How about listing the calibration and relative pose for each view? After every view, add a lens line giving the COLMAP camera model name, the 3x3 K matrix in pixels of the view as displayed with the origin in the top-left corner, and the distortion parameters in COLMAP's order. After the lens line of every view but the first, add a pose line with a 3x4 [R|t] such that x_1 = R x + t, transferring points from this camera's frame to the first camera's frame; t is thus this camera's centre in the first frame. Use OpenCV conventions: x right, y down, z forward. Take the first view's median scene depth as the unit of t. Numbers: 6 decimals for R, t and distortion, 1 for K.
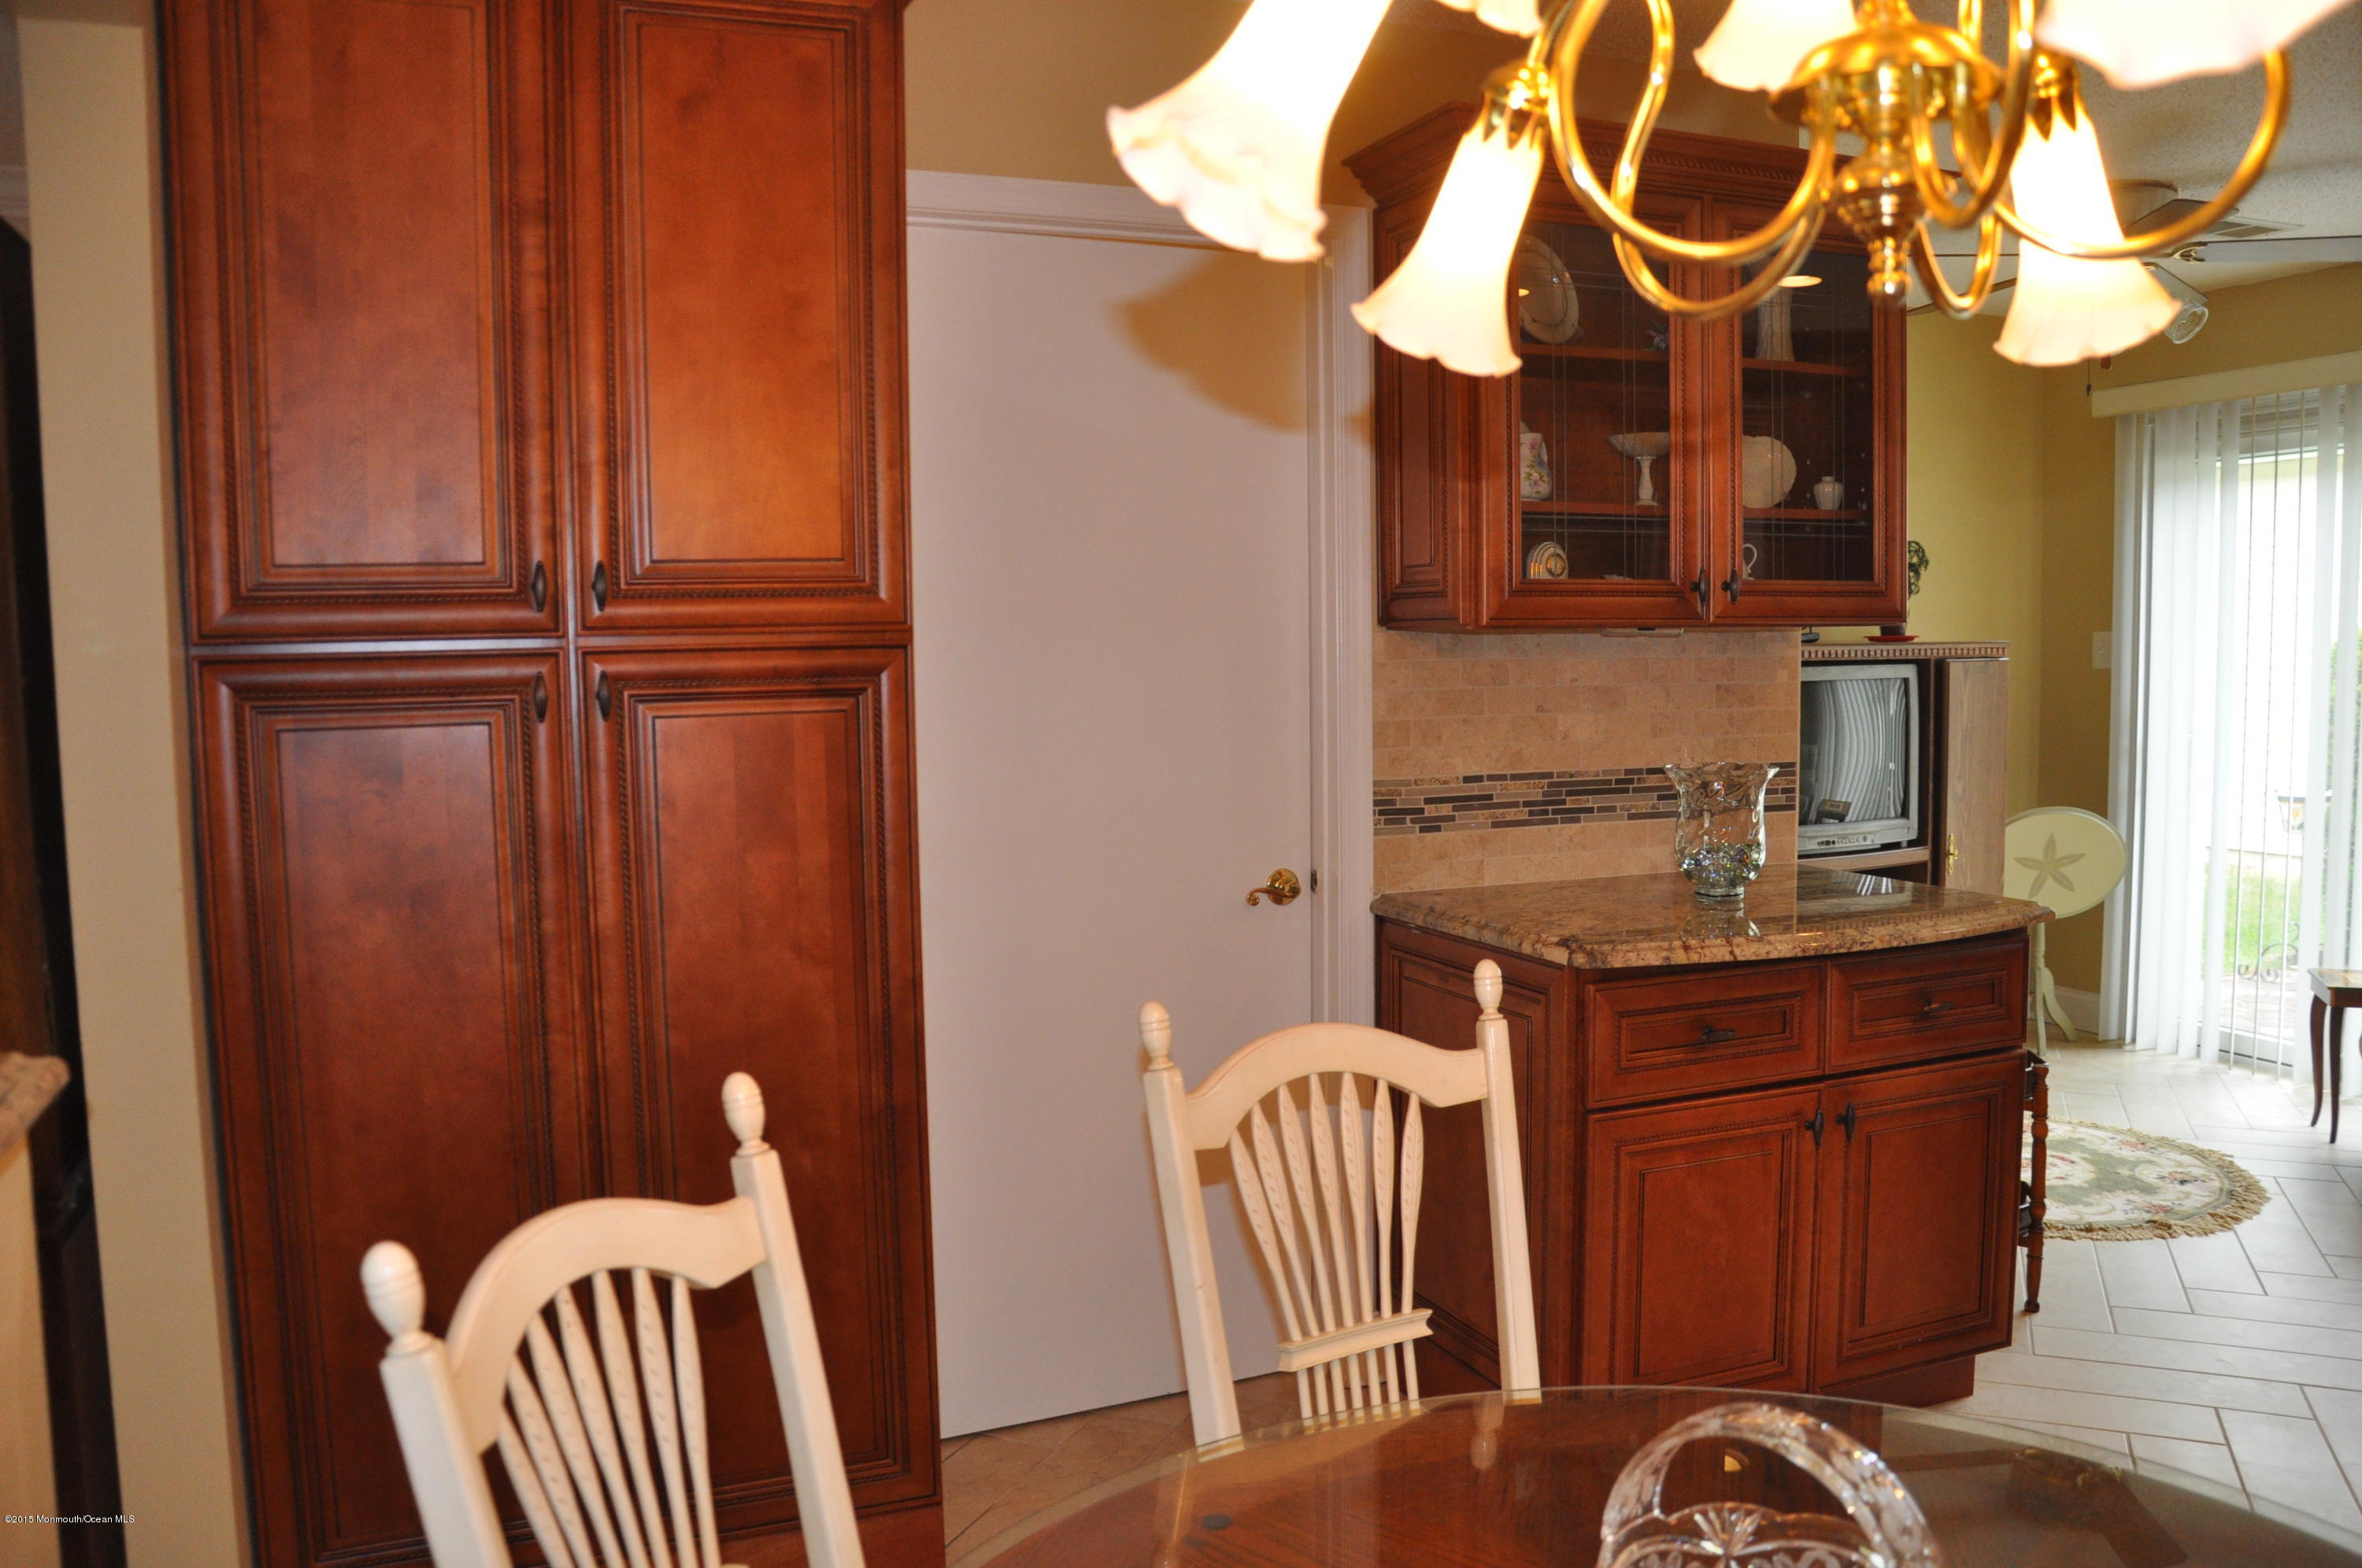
lens RADIAL K [[1854.0, 0, 1171.6], [0, 1854.0, 803.2], [0, 0, 1]] dist [-0.158023, 0.128512]
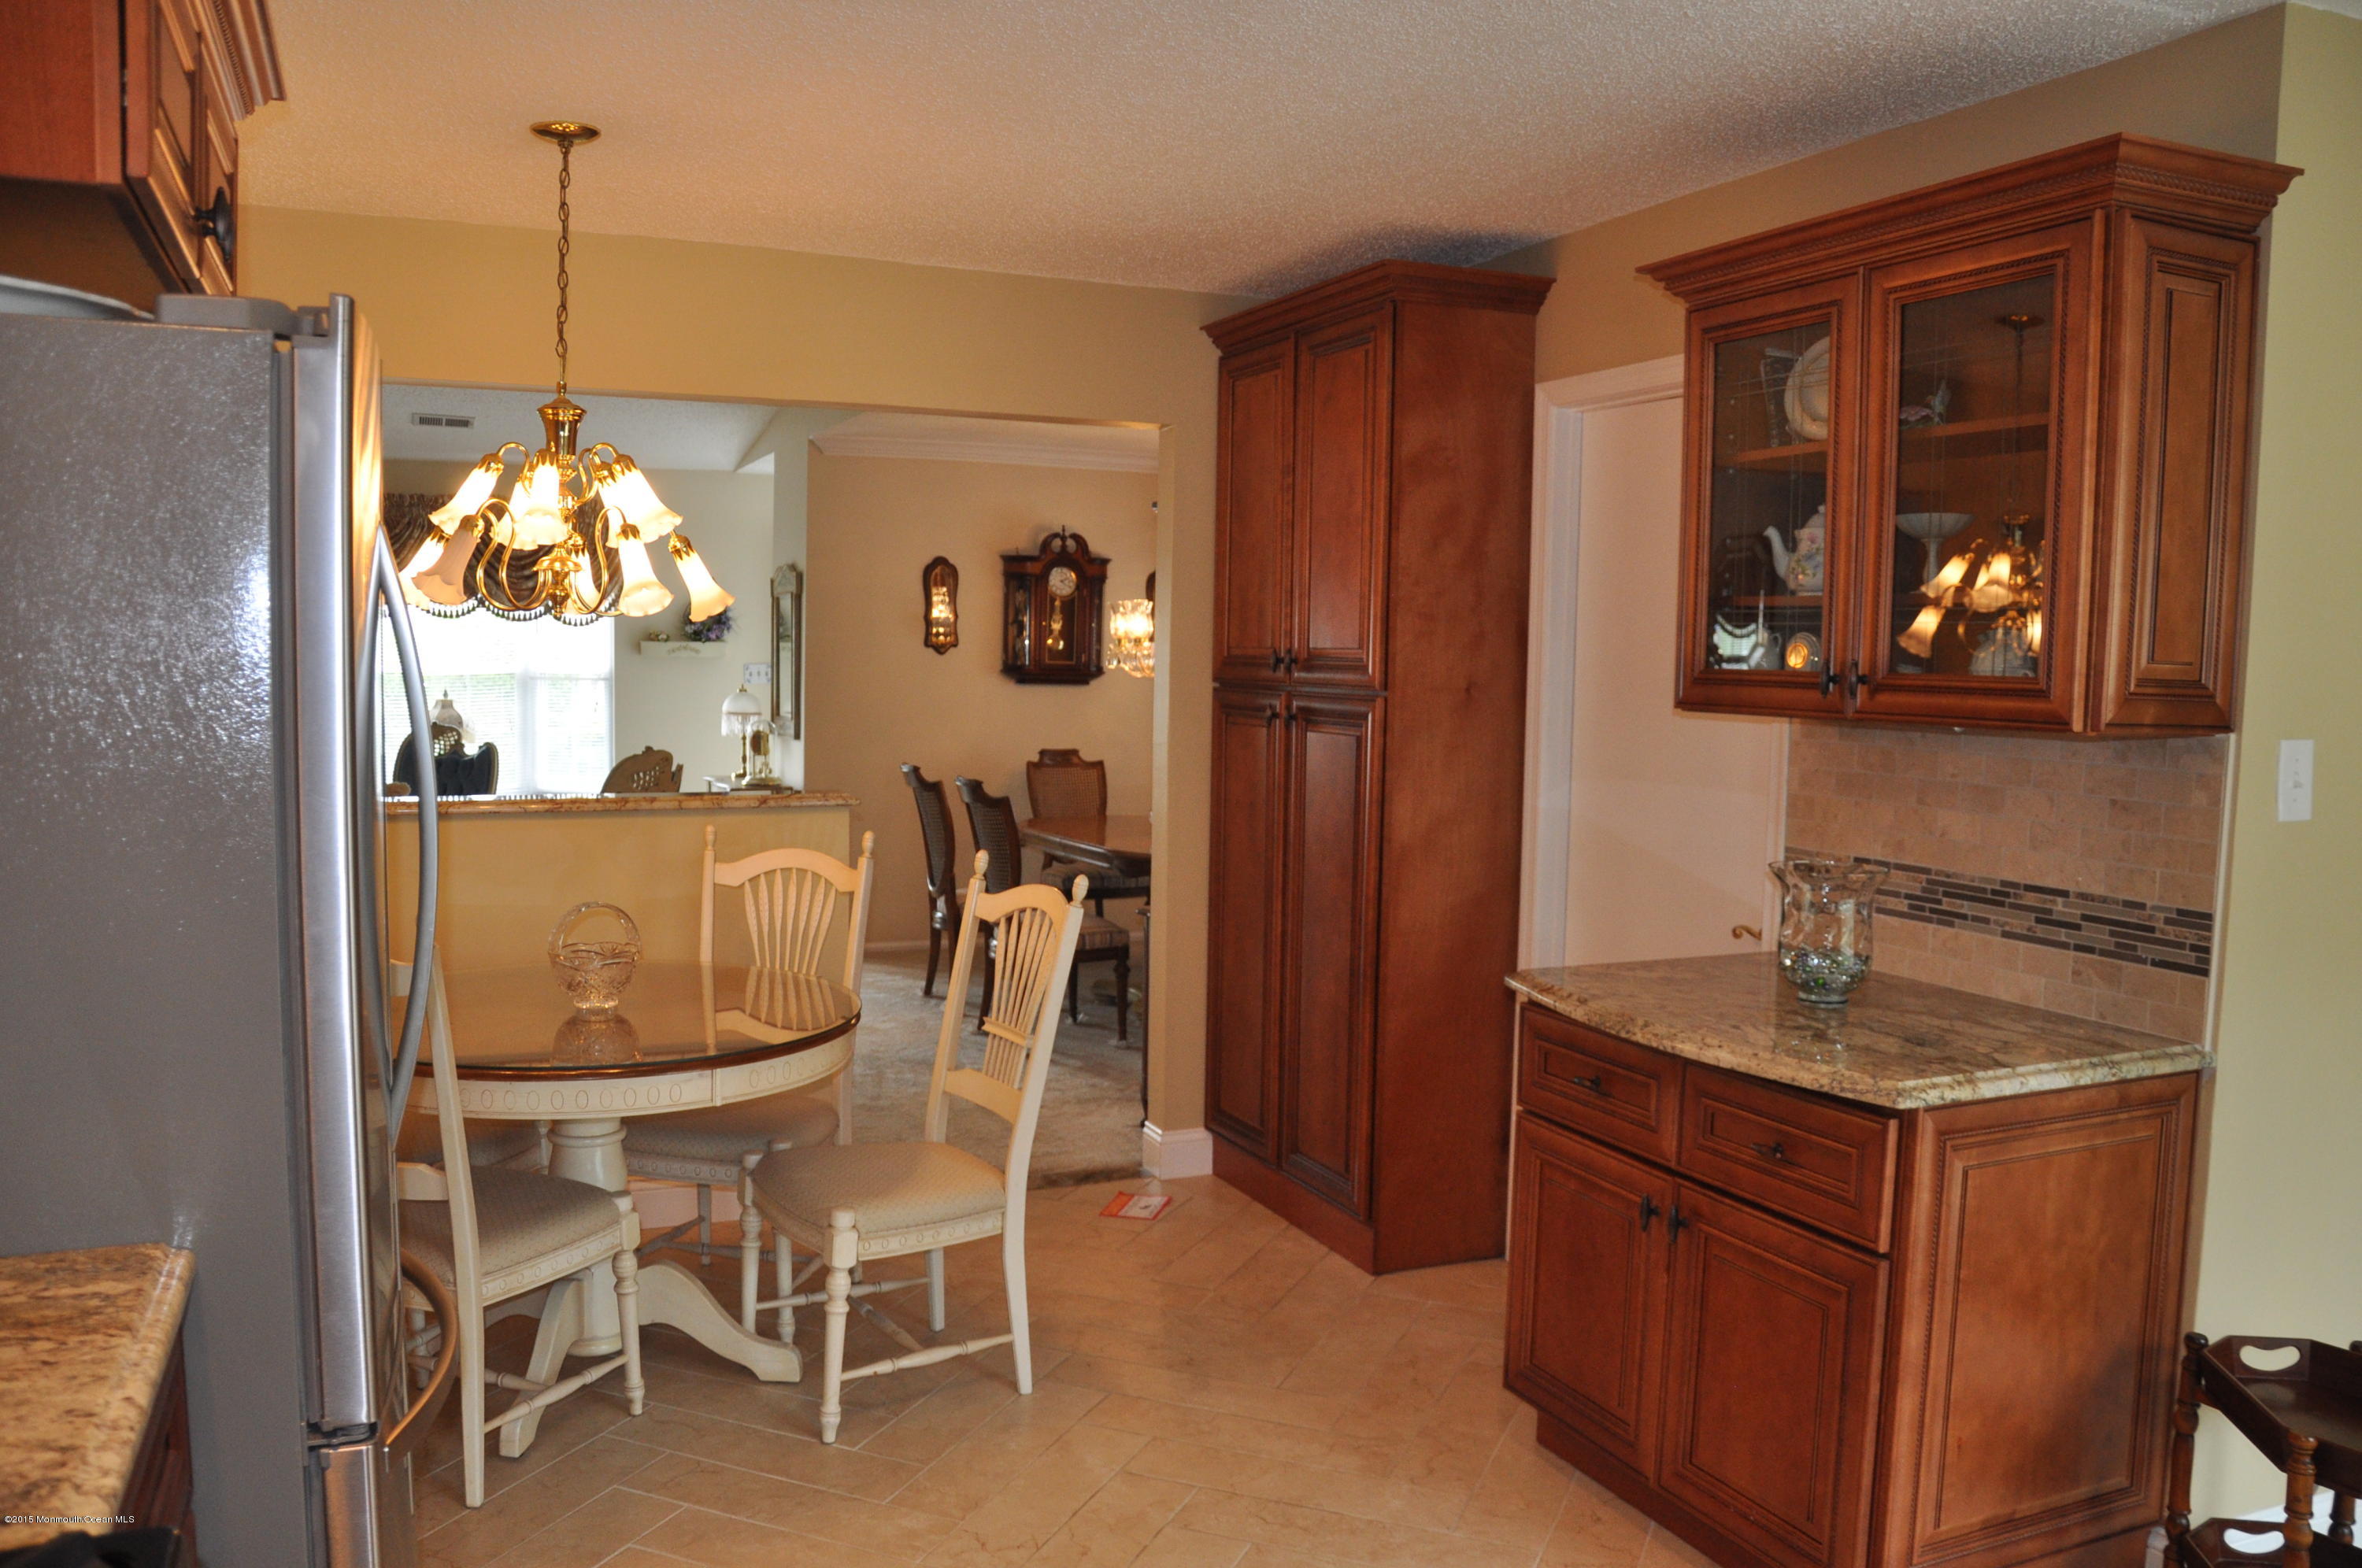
lens RADIAL K [[1854.0, 0, 1171.6], [0, 1854.0, 803.2], [0, 0, 1]] dist [-0.158023, 0.128512]
pose [[0.010877, 0.096947, -0.995230, 1.101686], [-0.107691, 0.989614, 0.095223, -0.094749], [0.994125, 0.106142, 0.021205, 0.564016]]
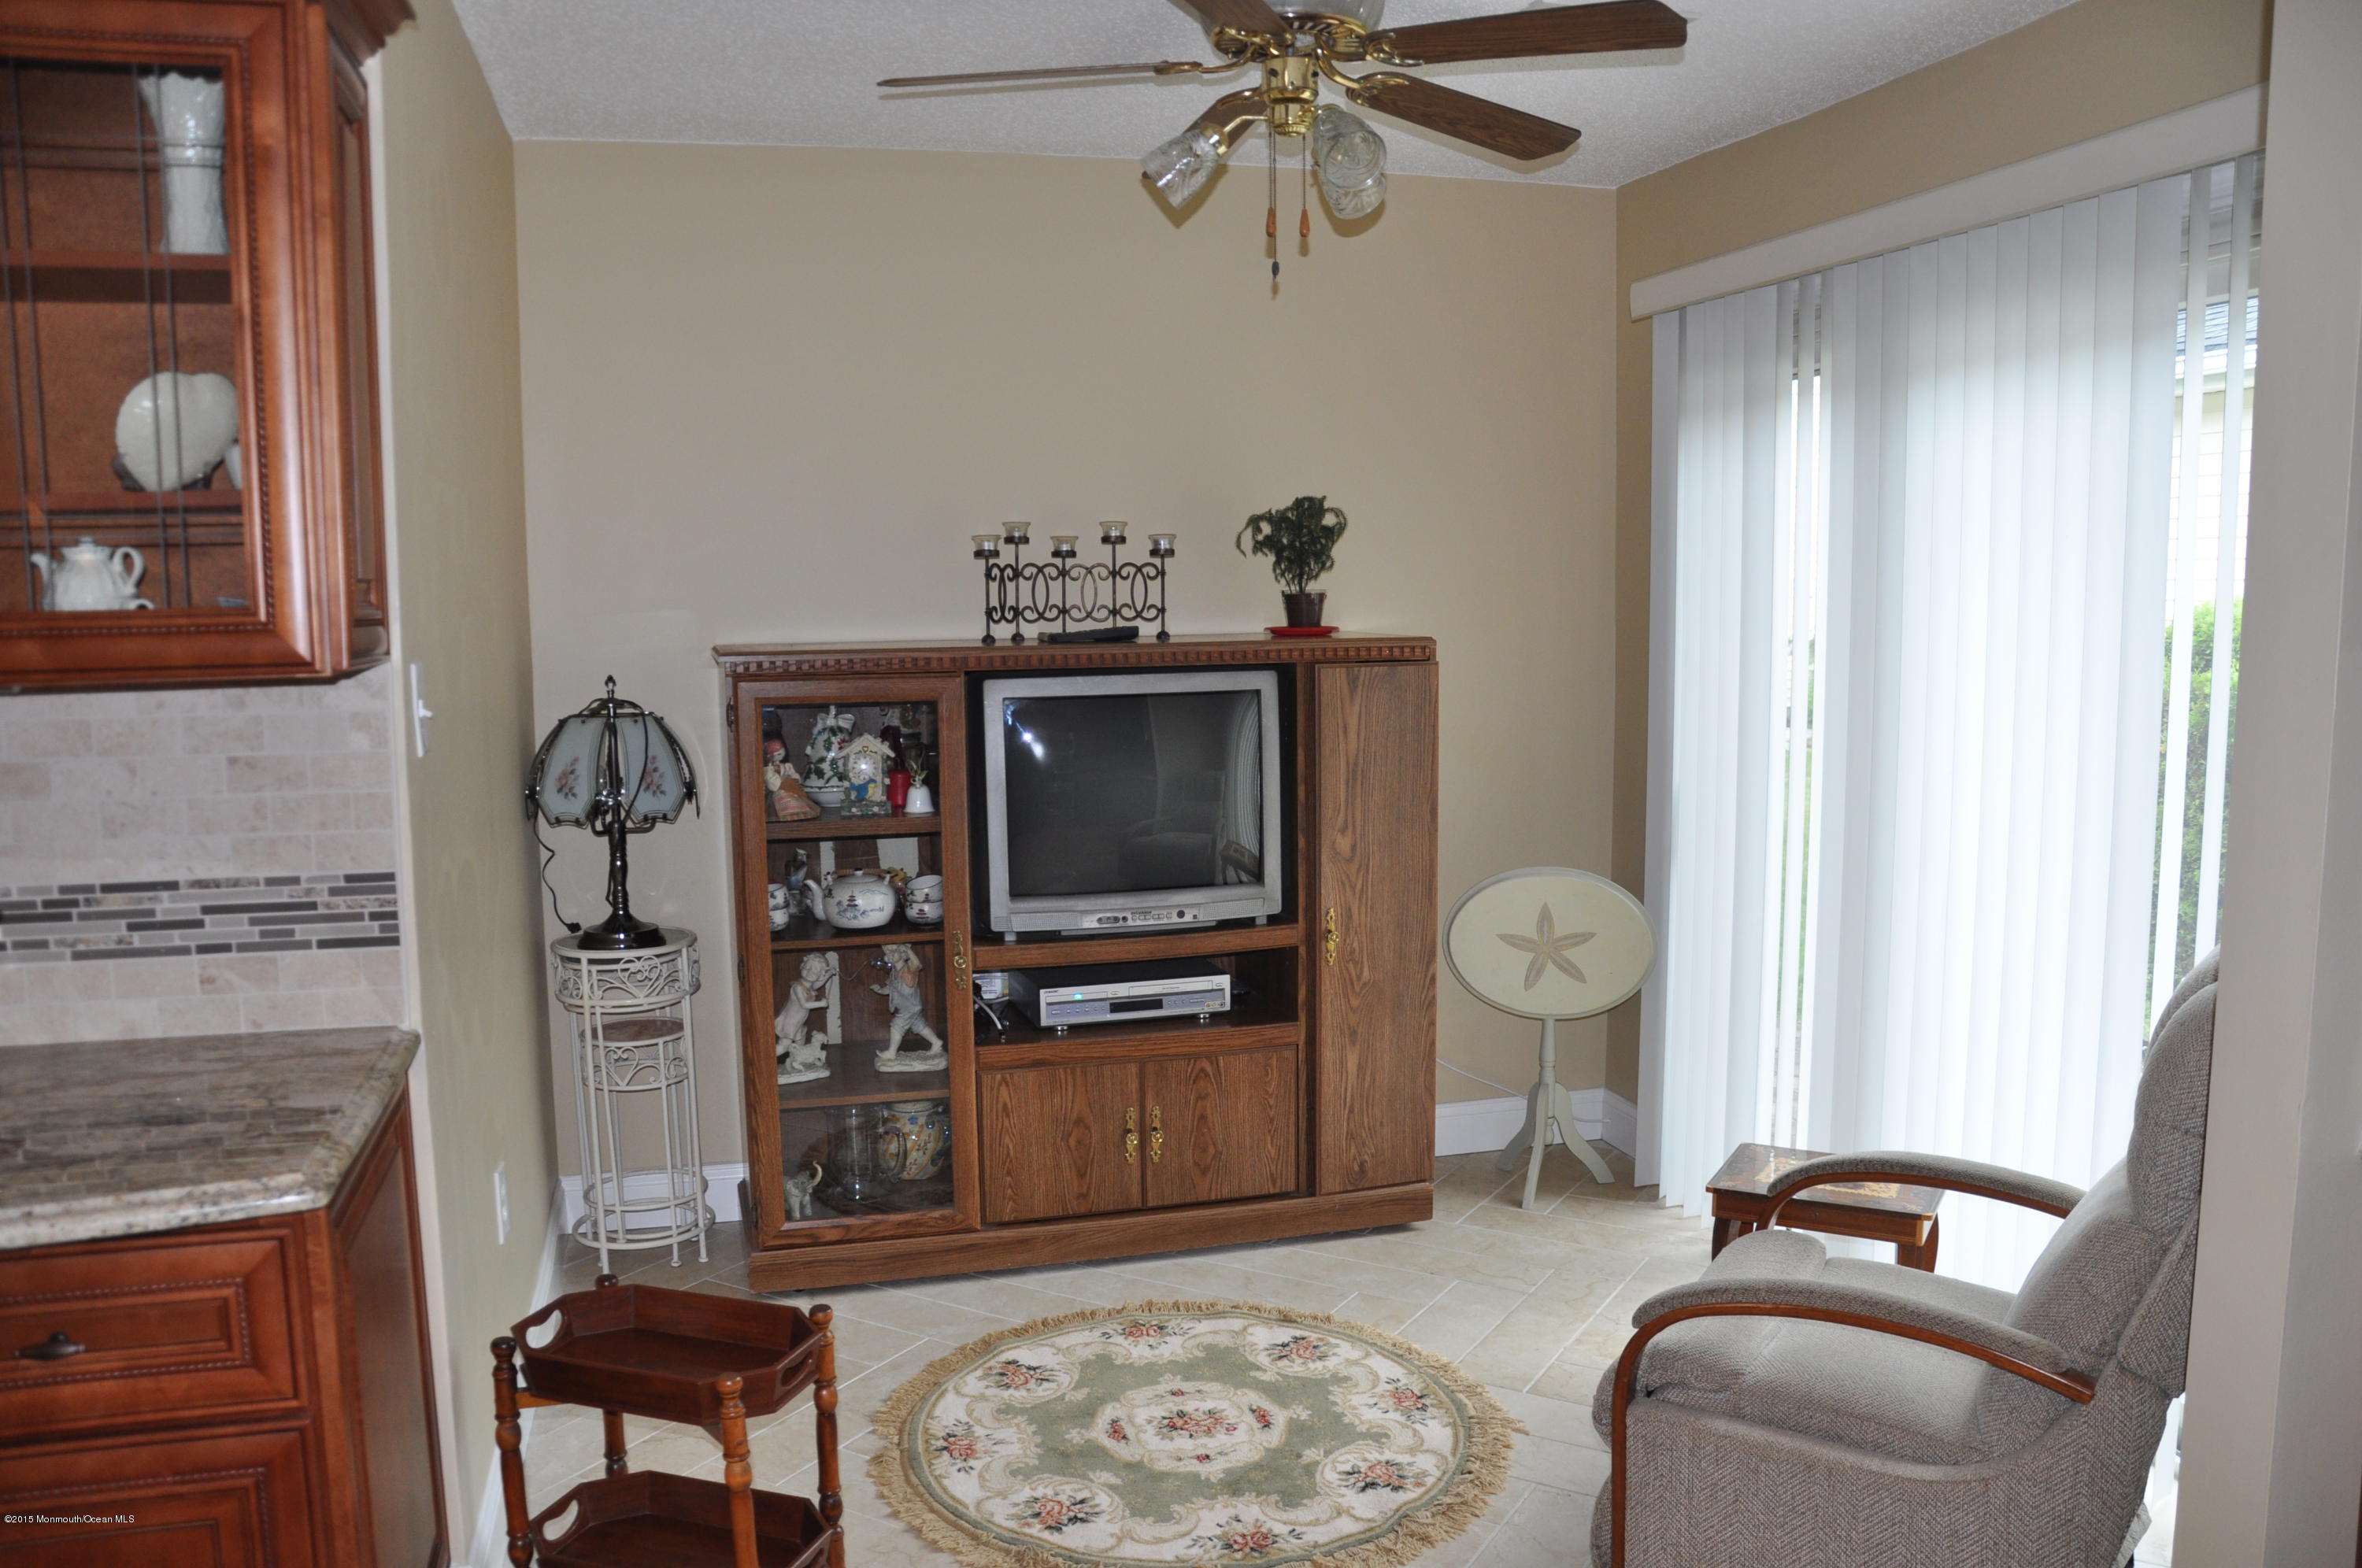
lens RADIAL K [[1854.0, 0, 1171.6], [0, 1854.0, 803.2], [0, 0, 1]] dist [-0.158023, 0.128512]
pose [[0.988414, 0.019726, -0.150495, 0.733705], [-0.014392, 0.999232, 0.036448, -0.076930], [0.151099, -0.033860, 0.987939, 0.415577]]
